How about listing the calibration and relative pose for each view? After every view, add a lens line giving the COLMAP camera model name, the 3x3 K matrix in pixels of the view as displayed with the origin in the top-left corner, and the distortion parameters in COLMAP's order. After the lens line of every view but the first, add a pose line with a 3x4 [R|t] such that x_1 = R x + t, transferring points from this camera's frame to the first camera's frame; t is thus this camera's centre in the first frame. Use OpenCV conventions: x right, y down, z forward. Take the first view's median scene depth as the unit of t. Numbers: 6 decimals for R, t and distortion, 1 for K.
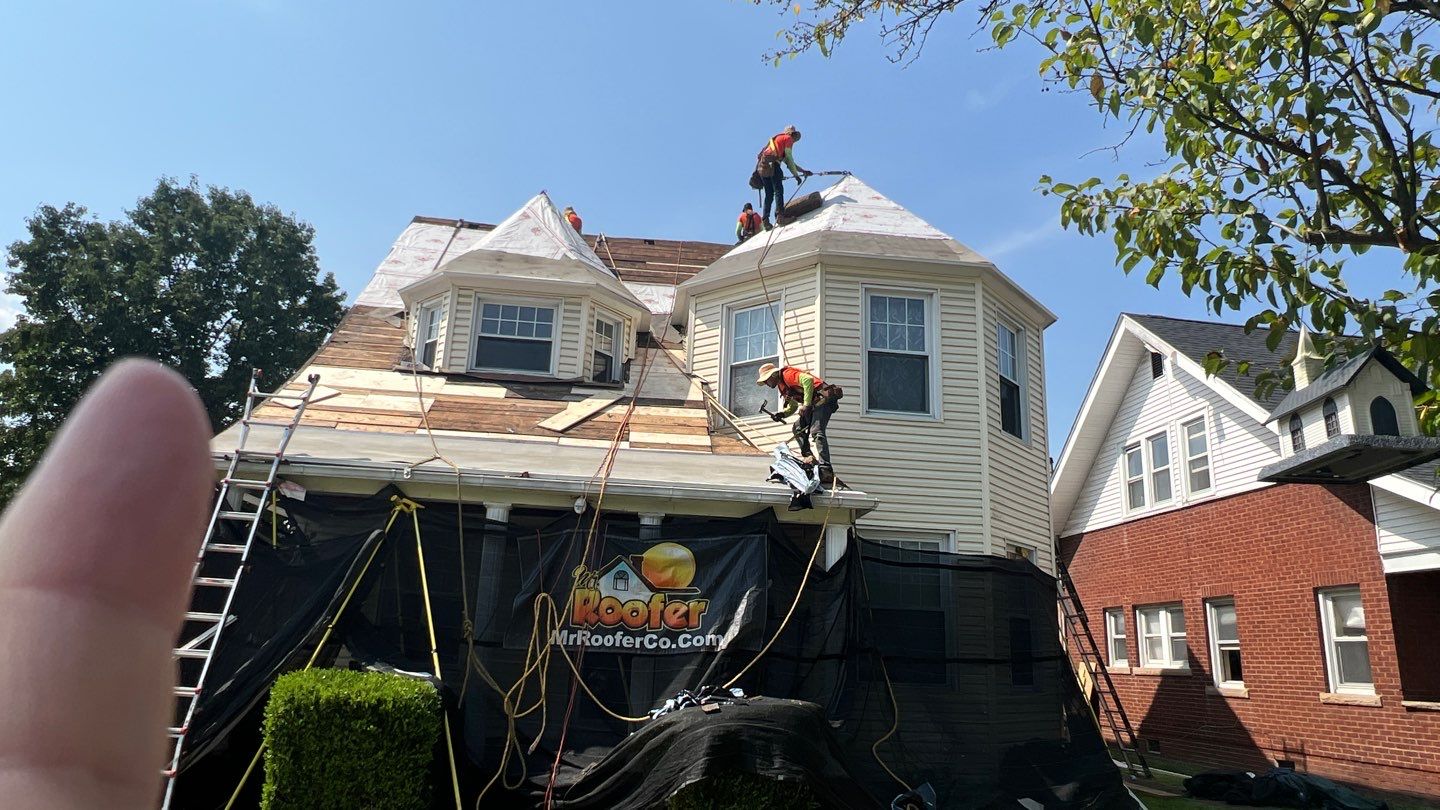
lens RADIAL K [[929.6, 0, 716.6], [0, 929.6, 405.2], [0, 0, 1]] dist [0.002297, -0.000755]
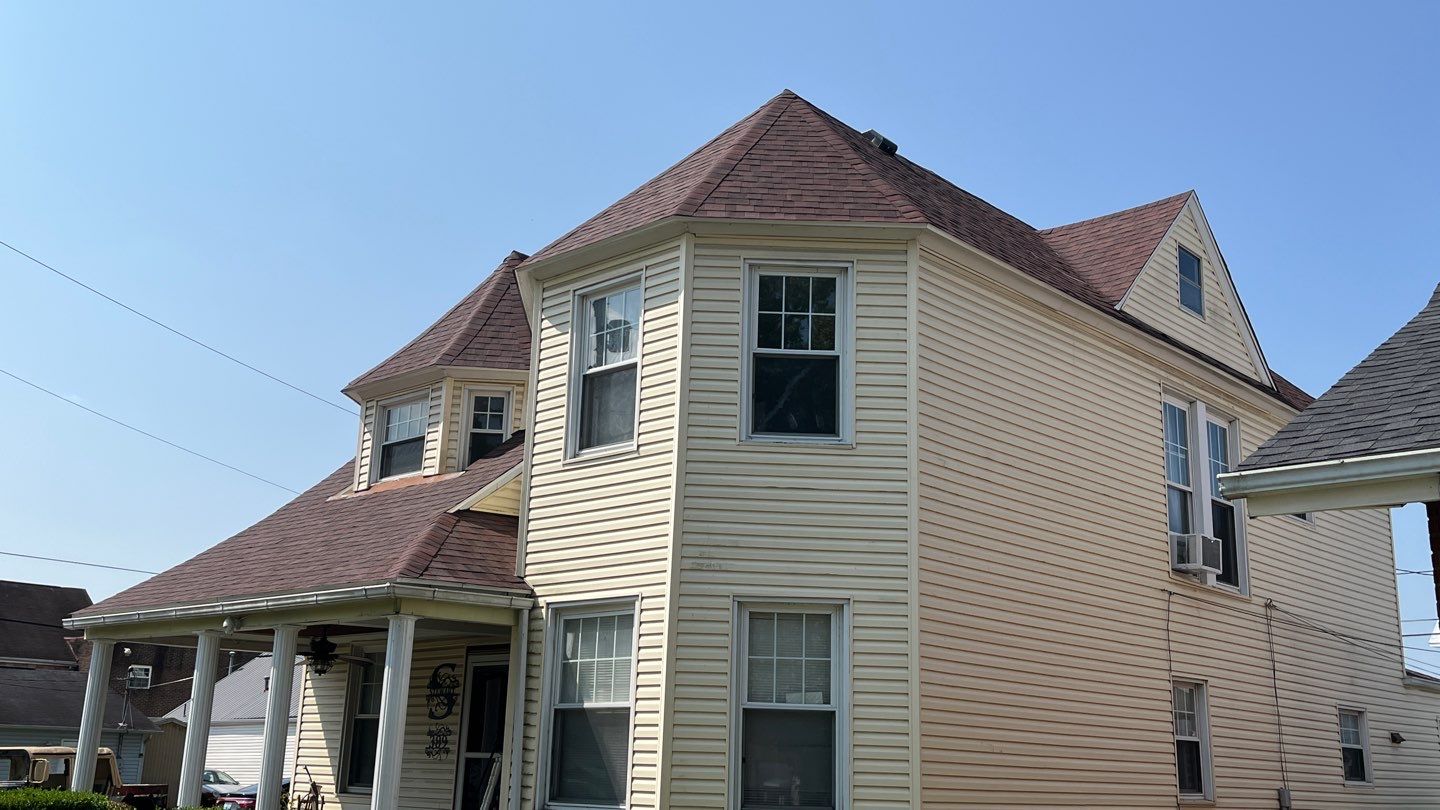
lens RADIAL K [[1392.0, 0, 722.6], [0, 1392.0, 406.2], [0, 0, 1]] dist [0.045751, 0.000000]
pose [[0.644685, -0.211961, -0.734475, 1.002654], [0.196090, 0.974497, -0.109111, 0.107152], [0.738870, -0.073681, 0.669807, 0.286767]]
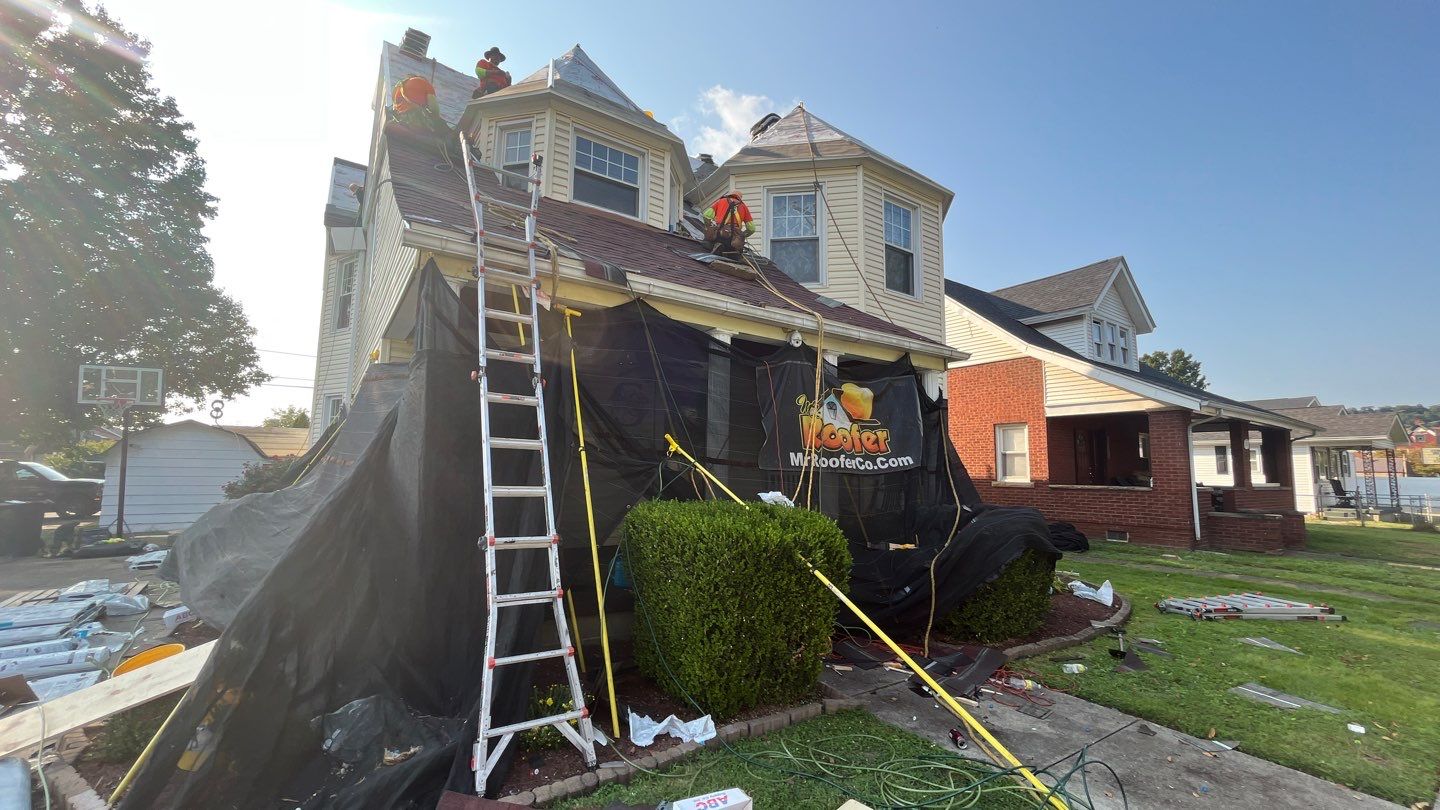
lens RADIAL K [[580.6, 0, 714.9], [0, 580.6, 406.4], [0, 0, 1]] dist [-0.005133, 0.001078]
pose [[0.886287, 0.026549, 0.462374, -0.390367], [-0.104267, 0.984164, 0.143352, 0.070642], [-0.451246, -0.175261, 0.875020, 0.325418]]
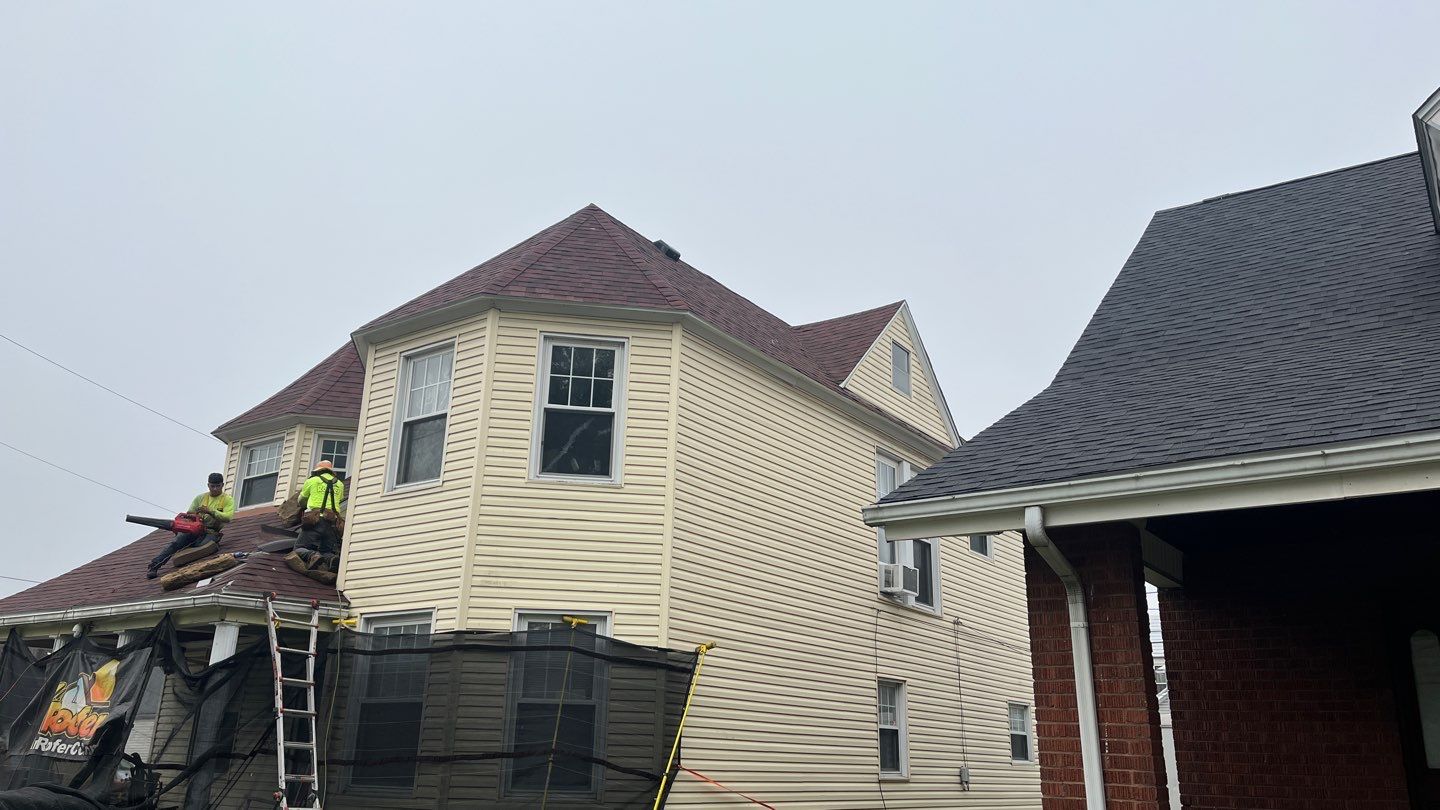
lens RADIAL K [[1078.5, 0, 719.9], [0, 1078.5, 400.8], [0, 0, 1]] dist [0.057367, -0.046673]
pose [[0.738648, -0.230511, -0.633454, 1.009087], [0.179790, 0.973043, -0.144440, 0.124283], [0.649673, -0.007199, 0.760180, 0.353419]]
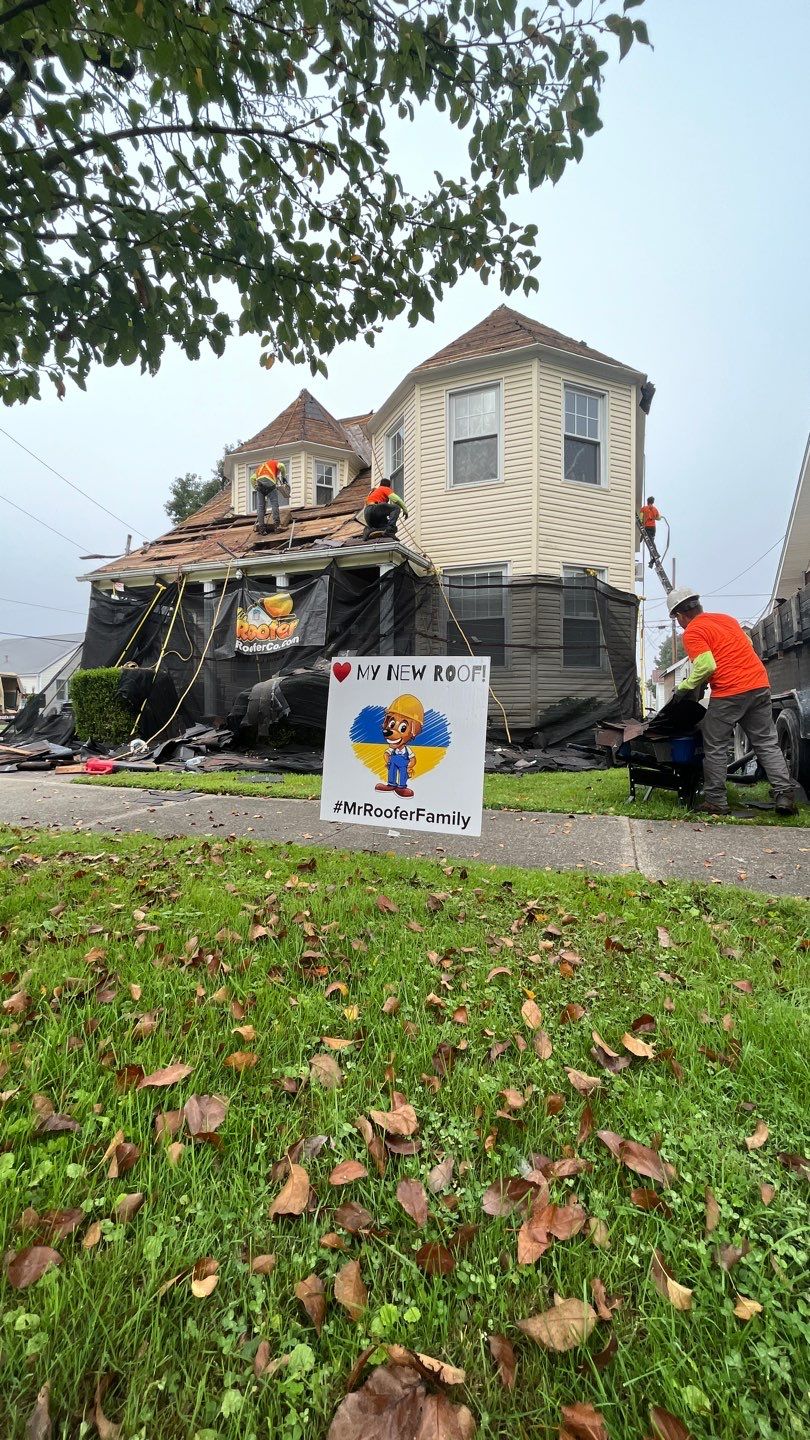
lens RADIAL K [[597.9, 0, 403.3], [0, 597.9, 723.2], [0, 0, 1]] dist [-0.013058, -0.000117]
pose [[0.877501, -0.032366, -0.478482, 0.473618], [0.158324, 0.961333, 0.225328, 0.124890], [0.452687, -0.273481, 0.848695, 0.086064]]
